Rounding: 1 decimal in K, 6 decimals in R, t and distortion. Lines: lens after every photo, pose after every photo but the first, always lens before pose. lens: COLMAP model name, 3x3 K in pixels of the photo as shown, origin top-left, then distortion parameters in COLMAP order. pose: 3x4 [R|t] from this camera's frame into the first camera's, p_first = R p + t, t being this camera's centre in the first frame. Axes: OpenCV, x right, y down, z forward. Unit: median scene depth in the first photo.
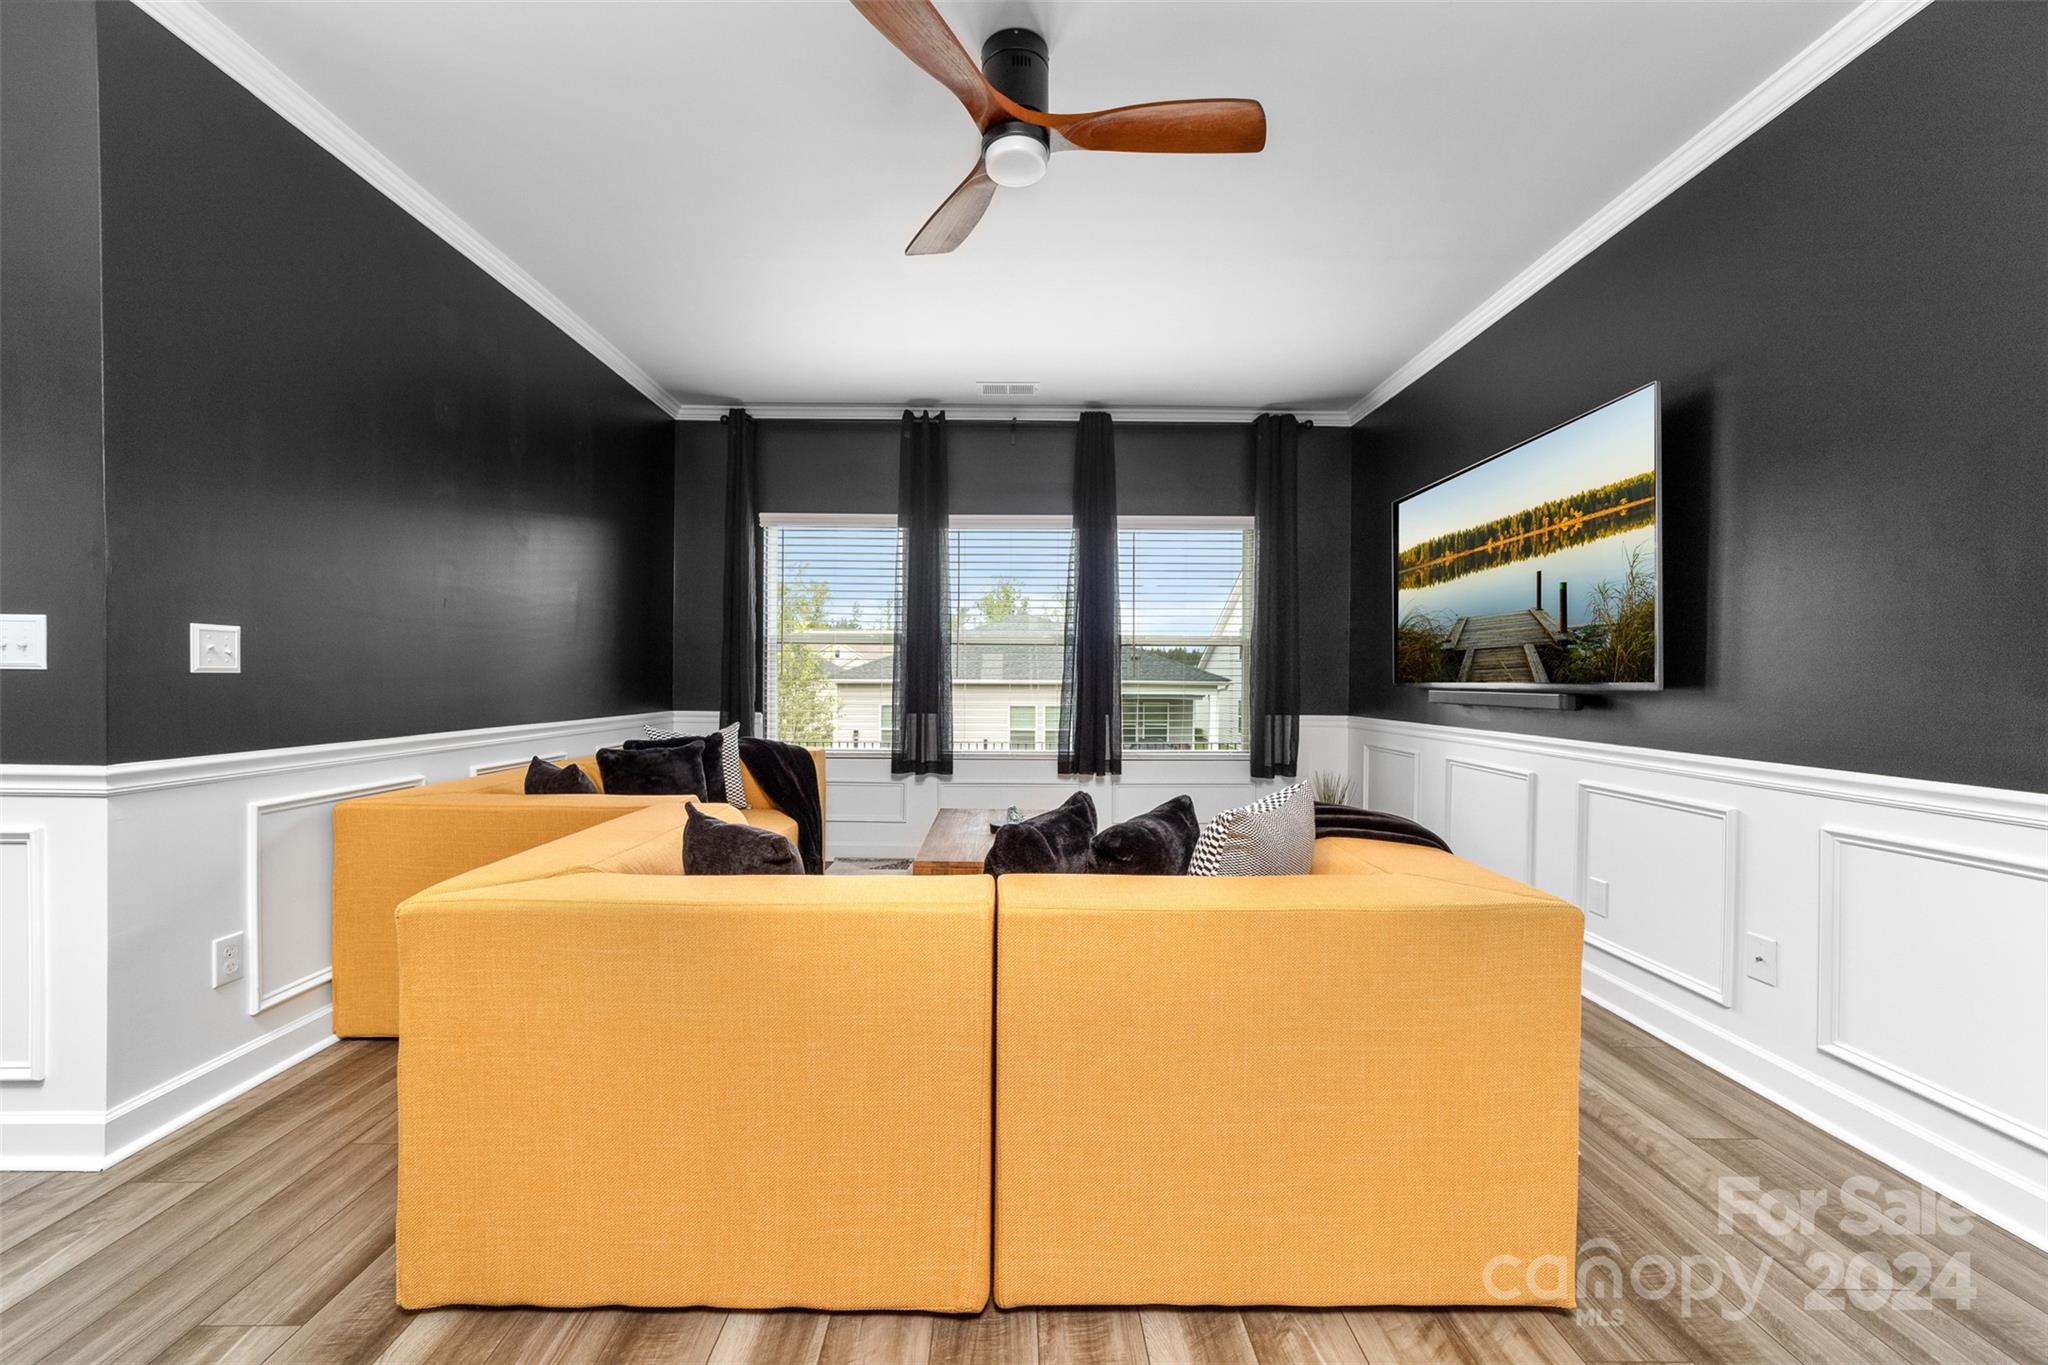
lens RADIAL K [[796.1, 0, 1018.1], [0, 796.1, 672.6], [0, 0, 1]] dist [0.000445, 0.000100]
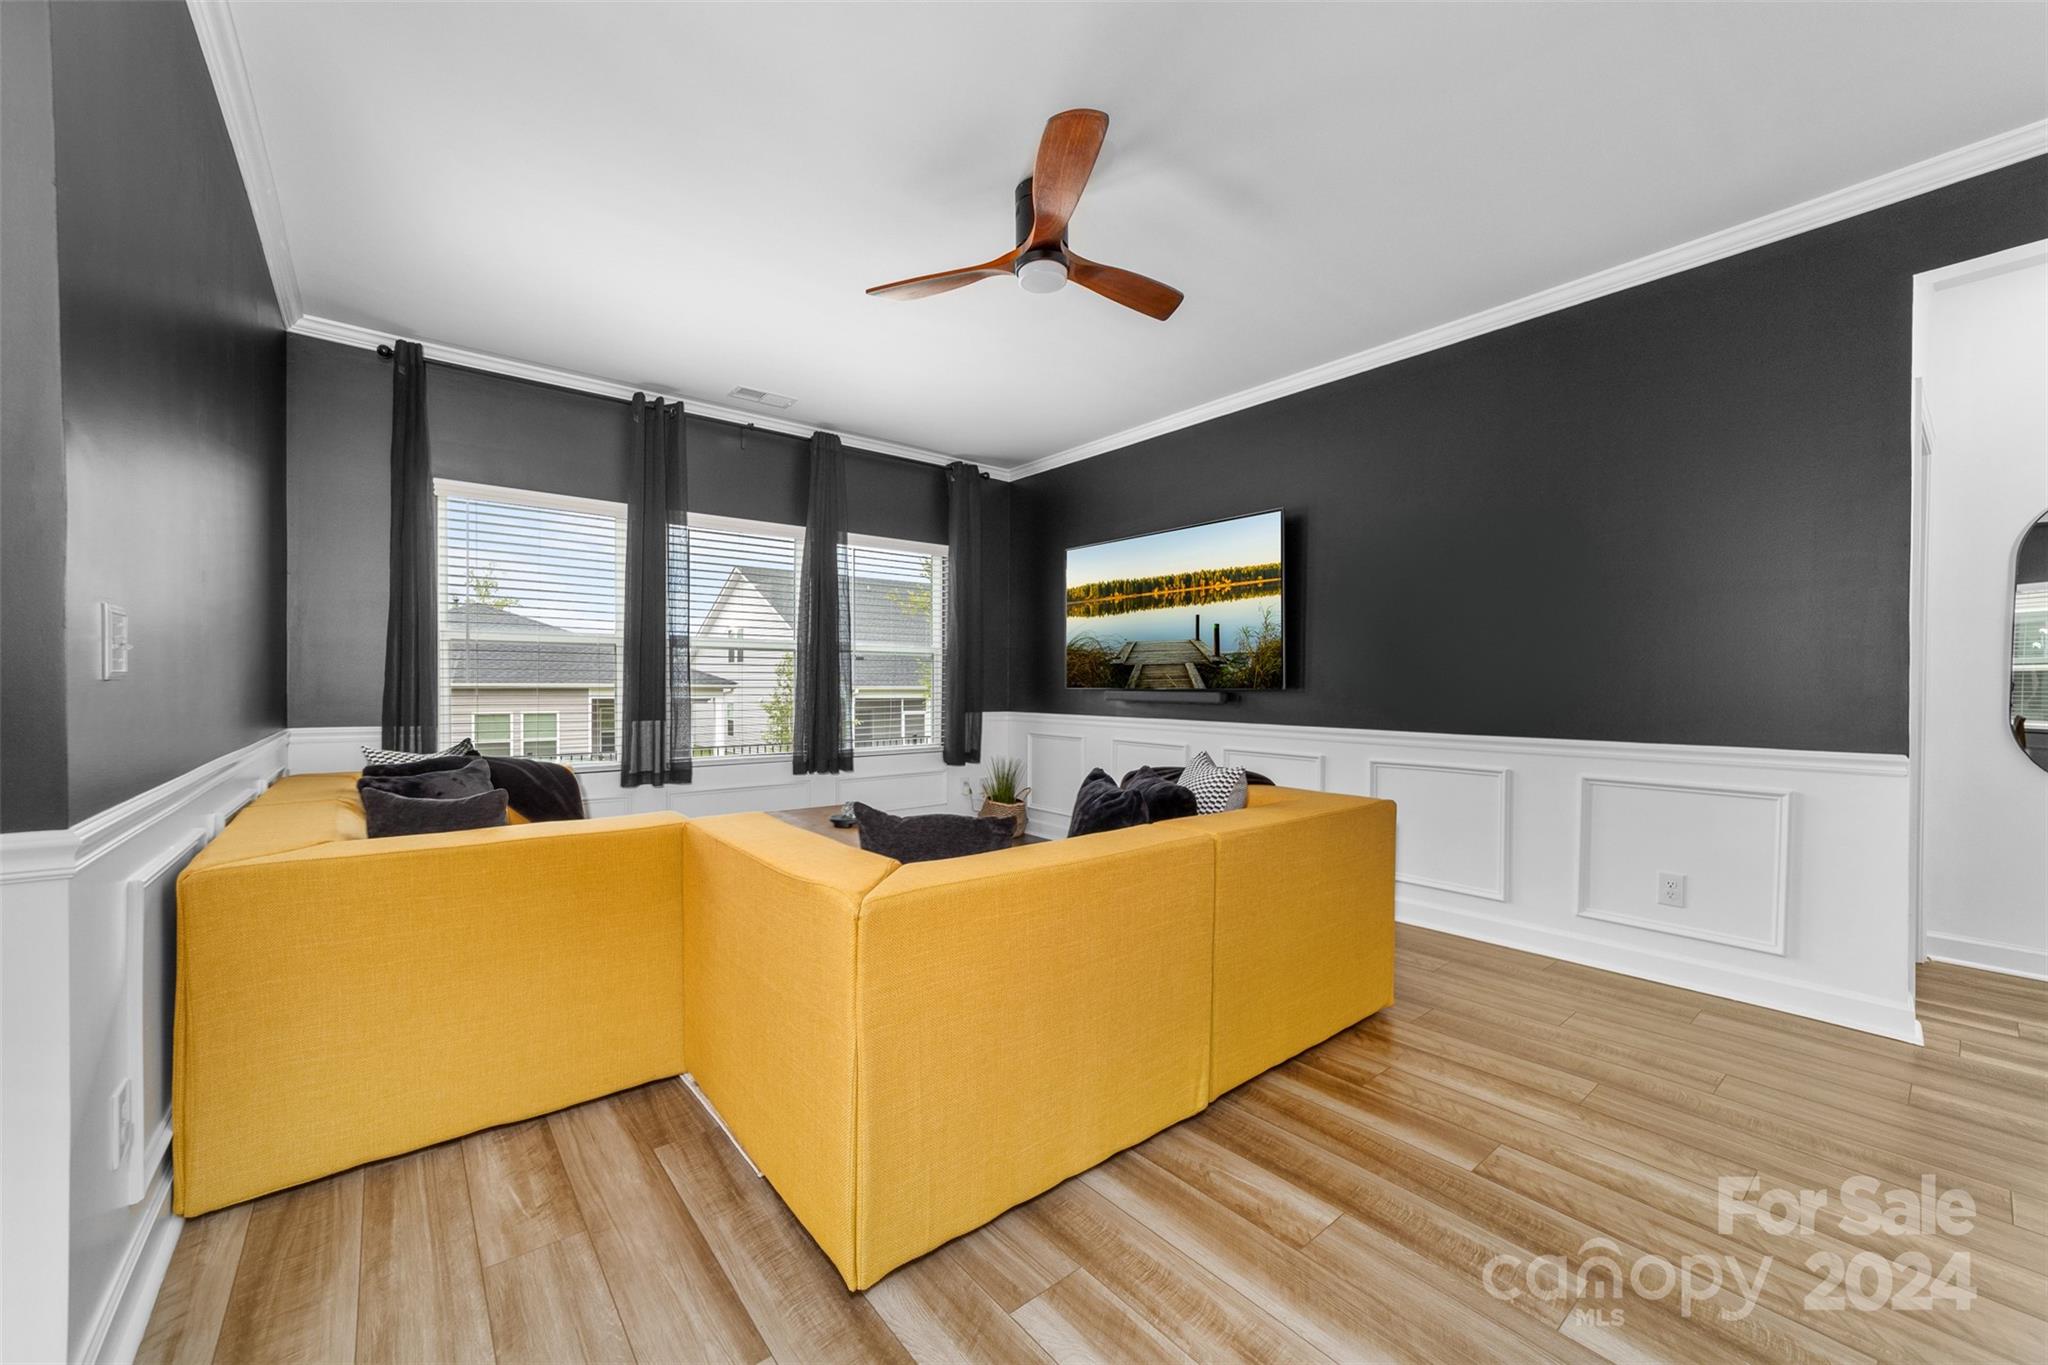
lens RADIAL K [[784.3, 0, 1024.0], [0, 784.3, 689.0], [0, 0, 1]] dist [-0.028874, 0.000144]
pose [[0.786863, -0.003873, 0.617115, -0.450921], [-0.007140, 0.999856, 0.015378, -0.005745], [-0.617086, -0.016507, 0.786722, 0.024595]]
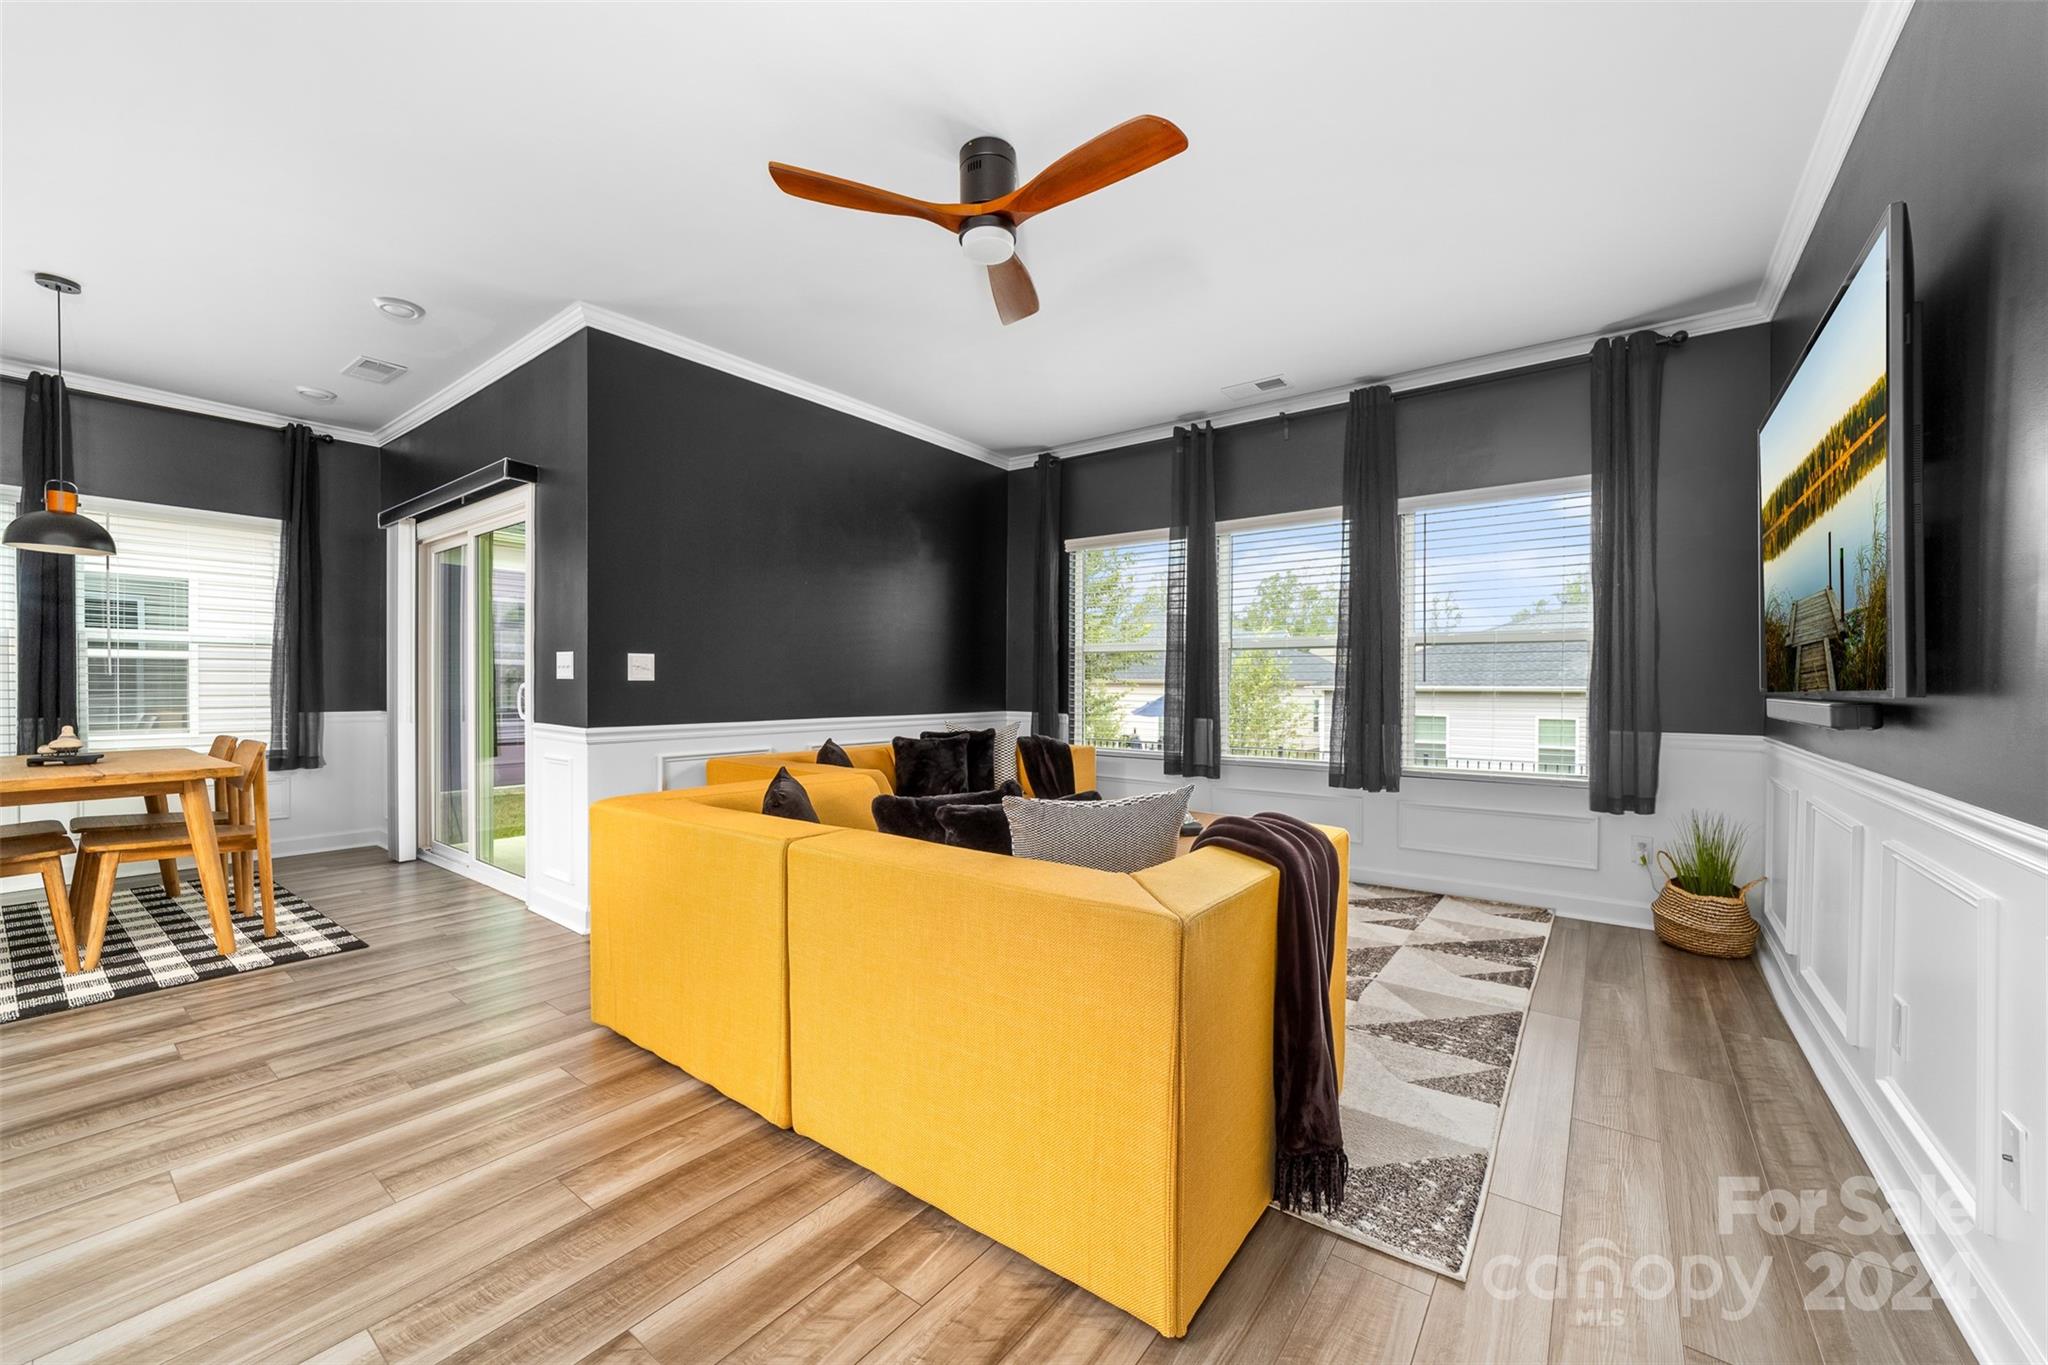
lens RADIAL K [[814.5, 0, 1005.2], [0, 814.5, 679.8], [0, 0, 1]] dist [-0.023657, 0.000001]
pose [[0.777129, -0.001255, -0.629340, 0.462751], [0.002667, 0.999996, 0.001299, -0.002219], [0.629336, -0.002688, 0.777129, 0.047884]]
